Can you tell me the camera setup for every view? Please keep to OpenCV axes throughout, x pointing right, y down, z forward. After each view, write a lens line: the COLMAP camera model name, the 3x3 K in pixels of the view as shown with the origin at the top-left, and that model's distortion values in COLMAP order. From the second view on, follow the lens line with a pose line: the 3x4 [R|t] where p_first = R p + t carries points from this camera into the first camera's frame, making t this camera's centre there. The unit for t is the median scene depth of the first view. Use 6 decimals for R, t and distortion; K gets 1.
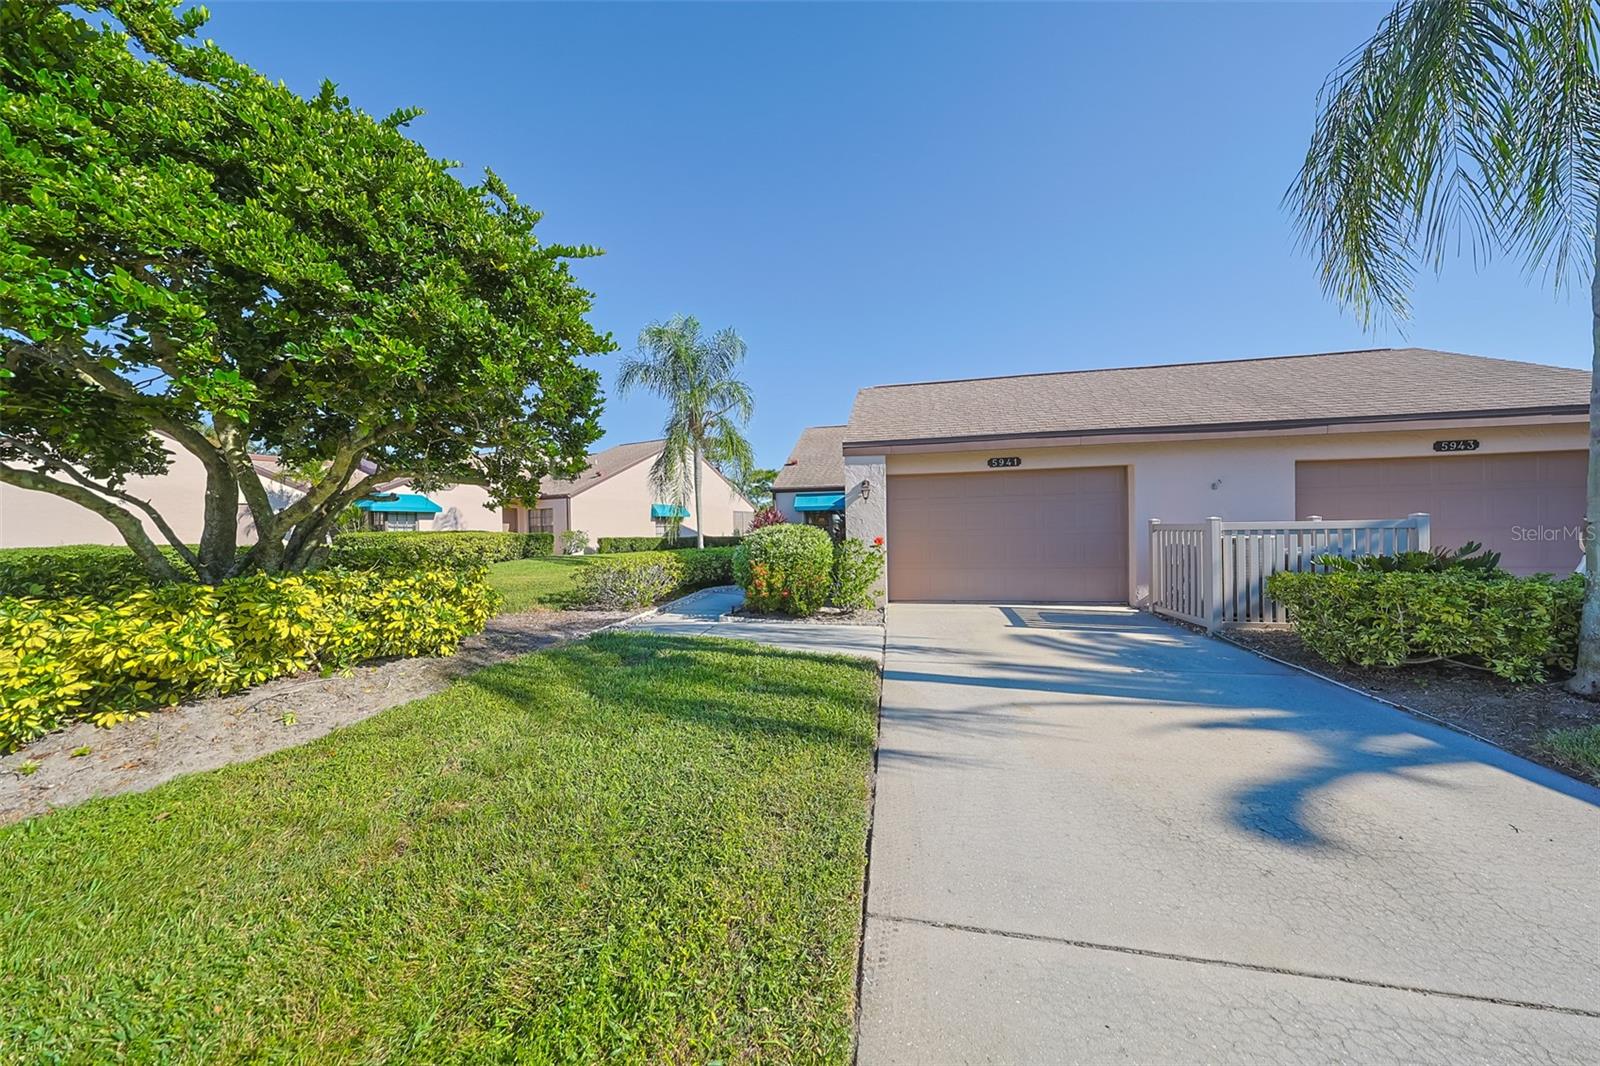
lens RADIAL K [[490.7, 0, 799.6], [0, 490.7, 537.3], [0, 0, 1]] dist [0.000490, 0.000031]
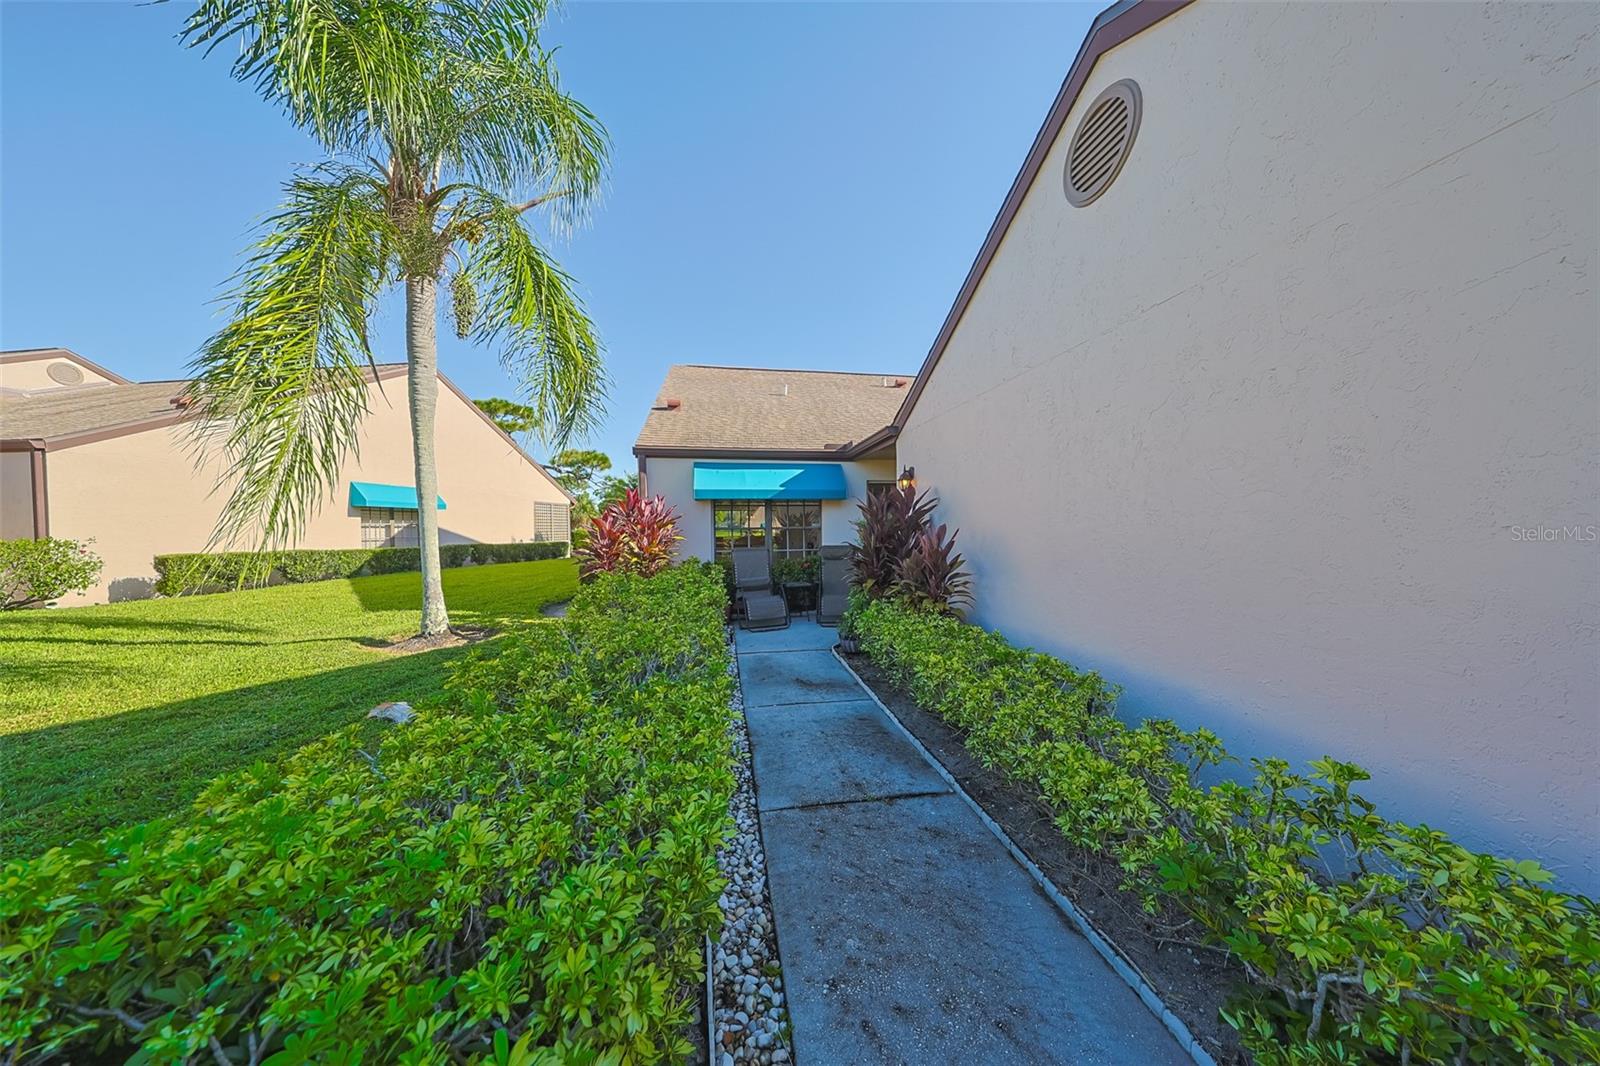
lens RADIAL K [[492.2, 0, 802.6], [0, 492.2, 535.8], [0, 0, 1]] dist [0.000456, -0.000069]
pose [[0.932520, 0.003633, 0.361101, -0.059241], [-0.003258, 0.999993, -0.001647, -0.015144], [-0.361104, 0.000359, 0.932525, 0.410313]]
